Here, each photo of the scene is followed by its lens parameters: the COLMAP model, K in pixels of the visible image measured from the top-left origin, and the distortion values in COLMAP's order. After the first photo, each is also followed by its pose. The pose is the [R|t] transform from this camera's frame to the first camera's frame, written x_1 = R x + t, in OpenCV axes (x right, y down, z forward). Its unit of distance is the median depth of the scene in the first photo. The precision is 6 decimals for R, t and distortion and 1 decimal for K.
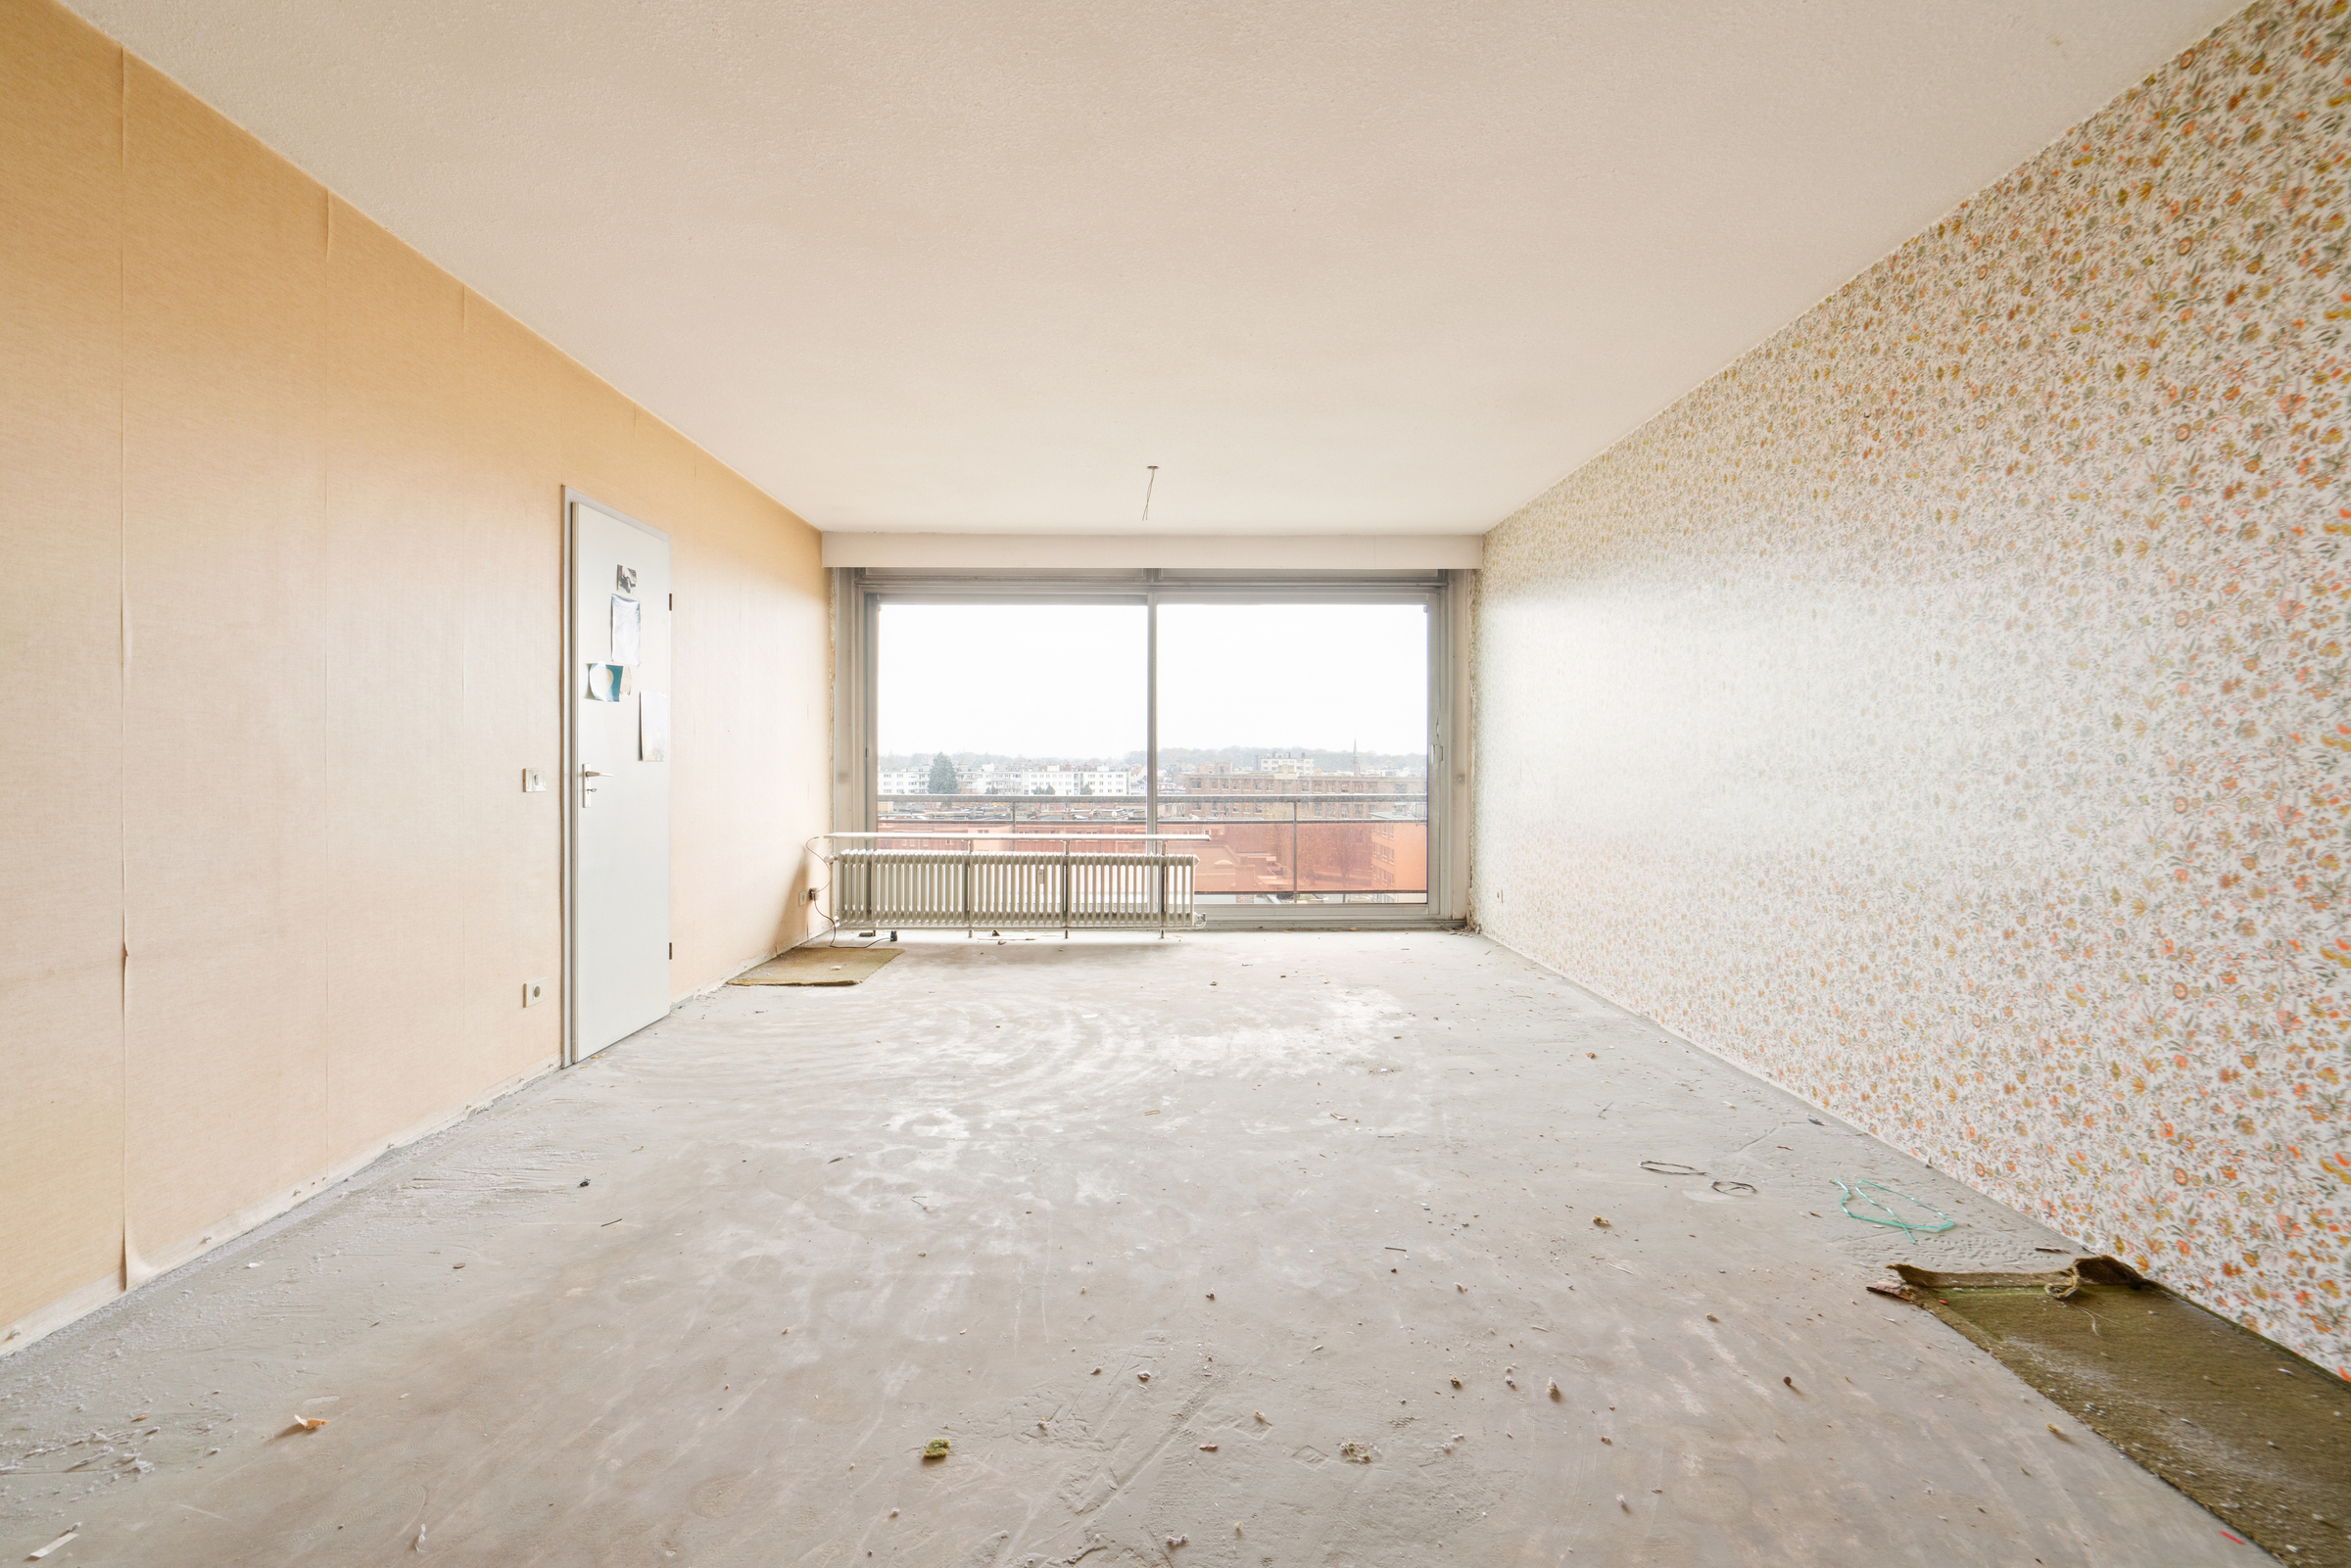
lens RADIAL K [[1076.1, 0, 1171.7], [0, 1076.1, 760.0], [0, 0, 1]] dist [-0.015828, 0.010517]
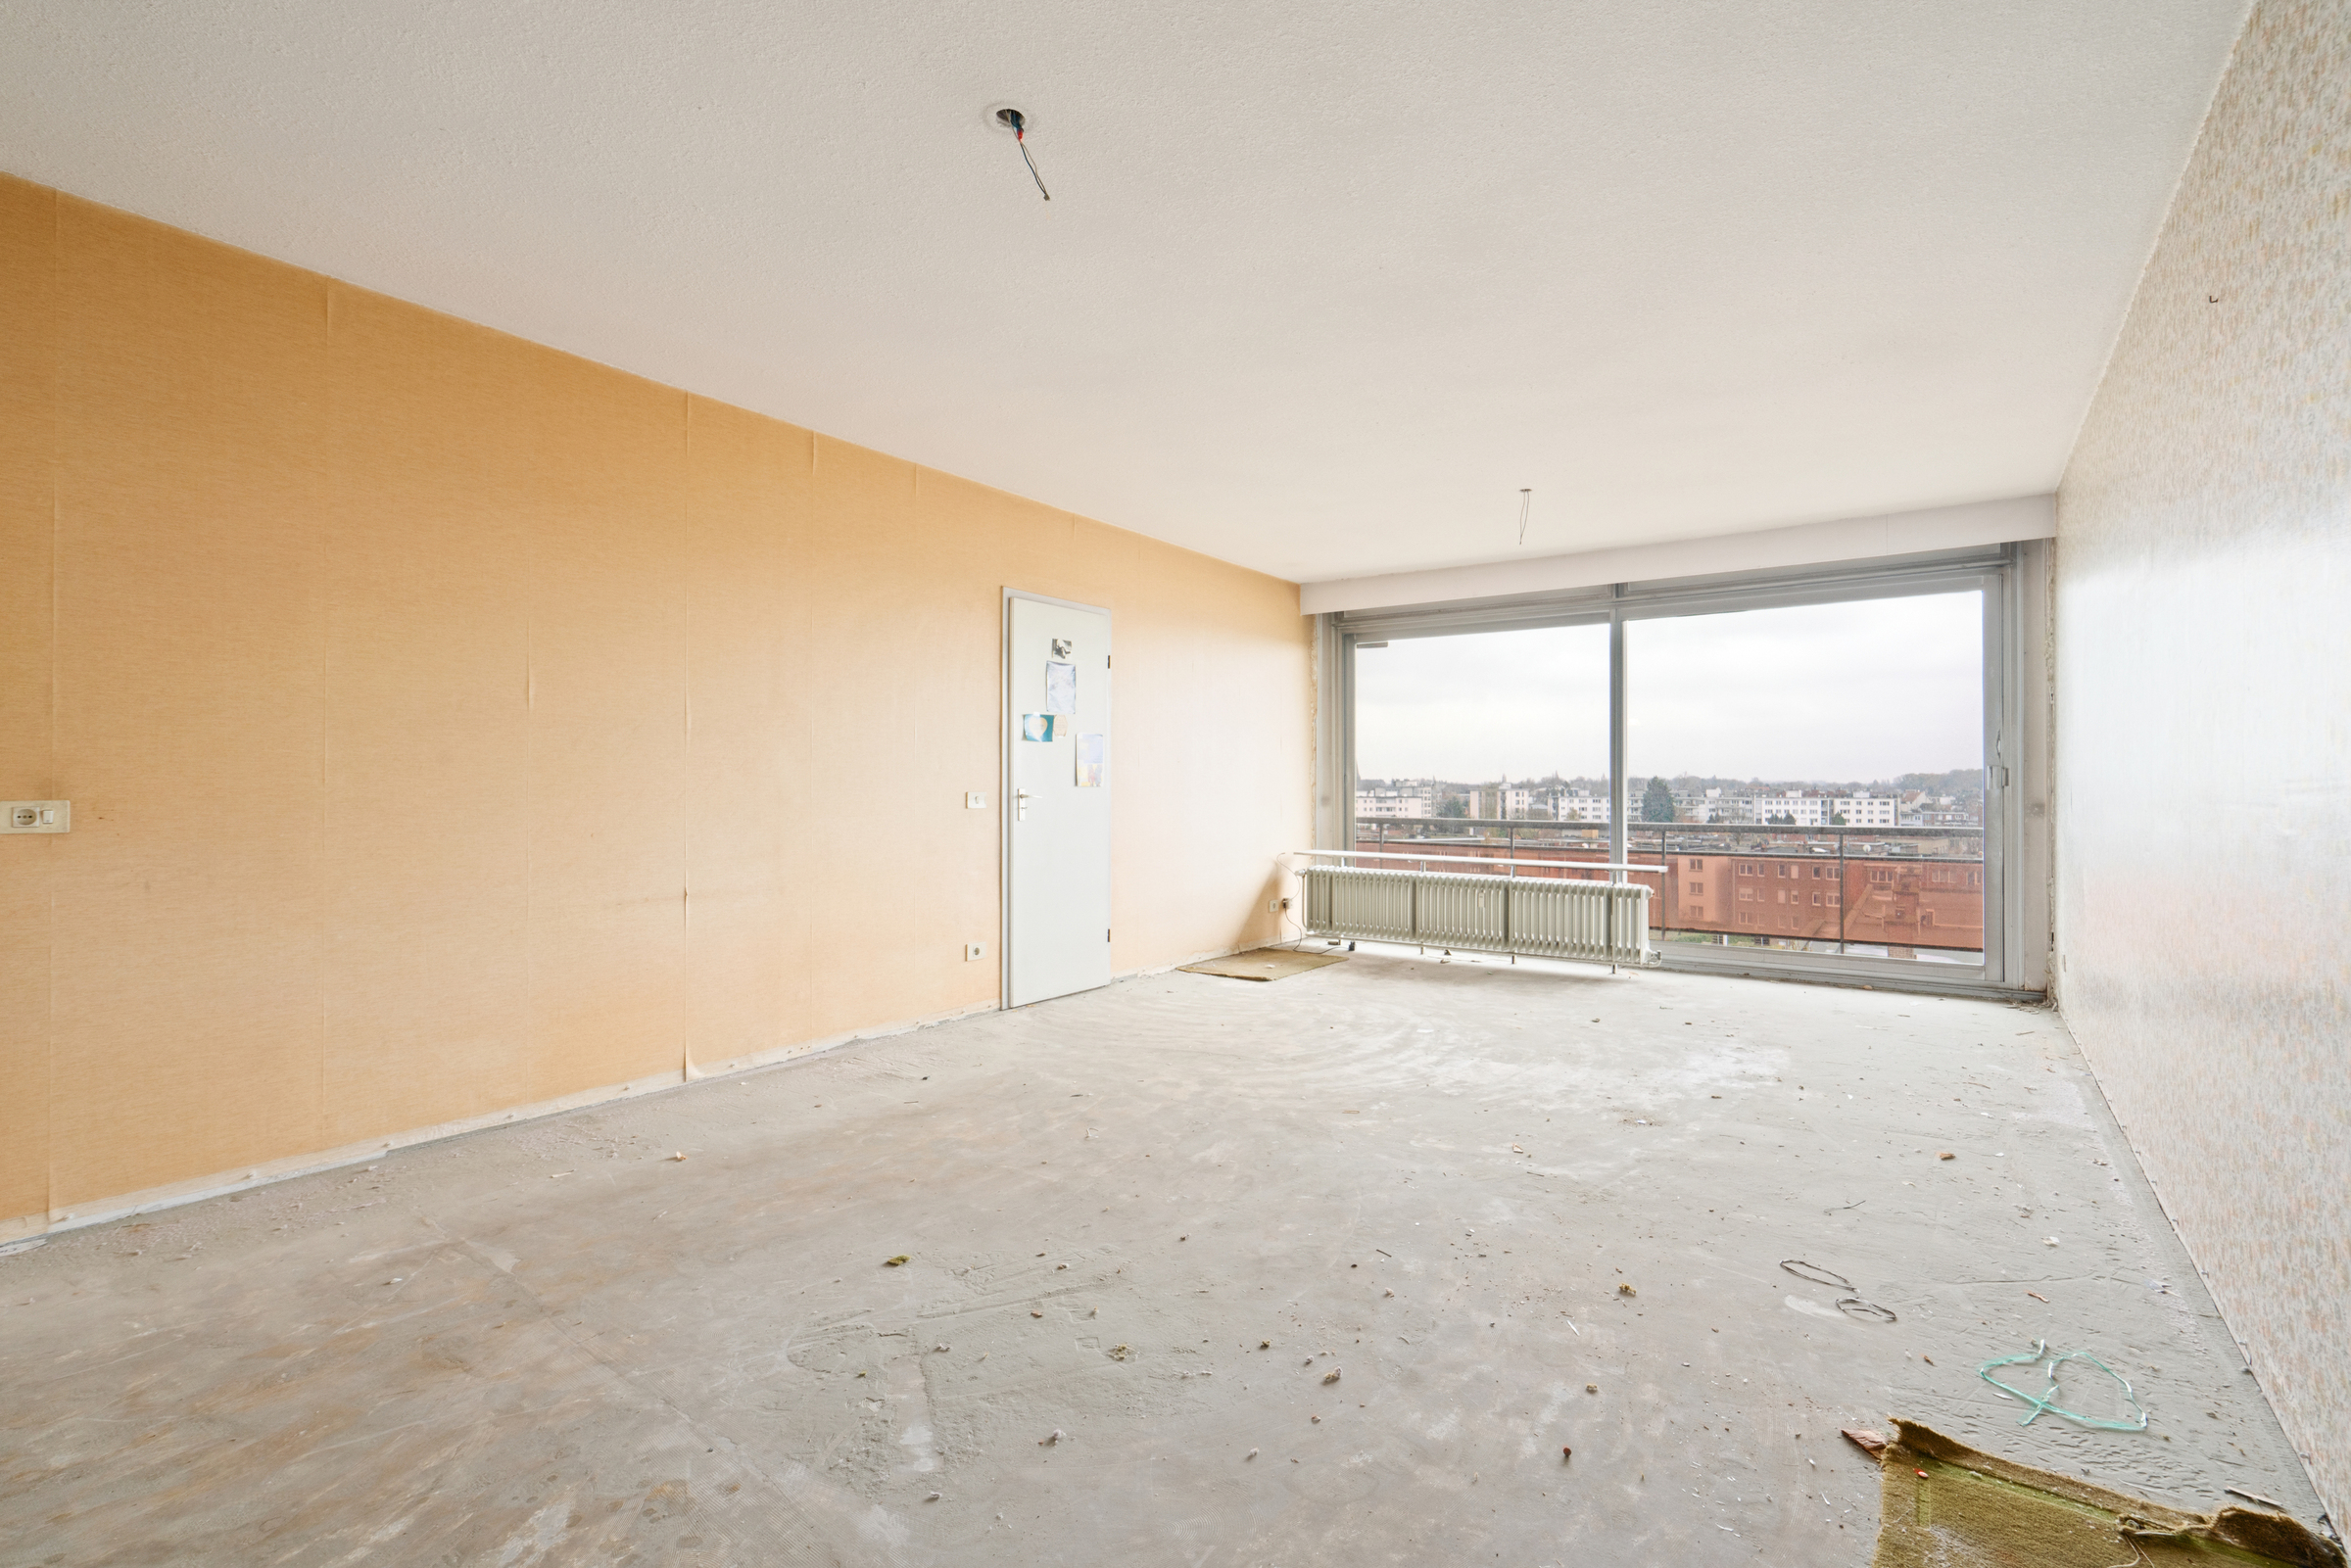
lens RADIAL K [[1075.0, 0, 1179.3], [0, 1075.0, 775.5], [0, 0, 1]] dist [-0.011404, 0.007587]
pose [[0.805935, -0.005691, -0.591976, 0.423651], [0.000533, 0.999960, -0.008887, -0.000739], [0.592003, 0.006846, 0.805906, 0.021332]]
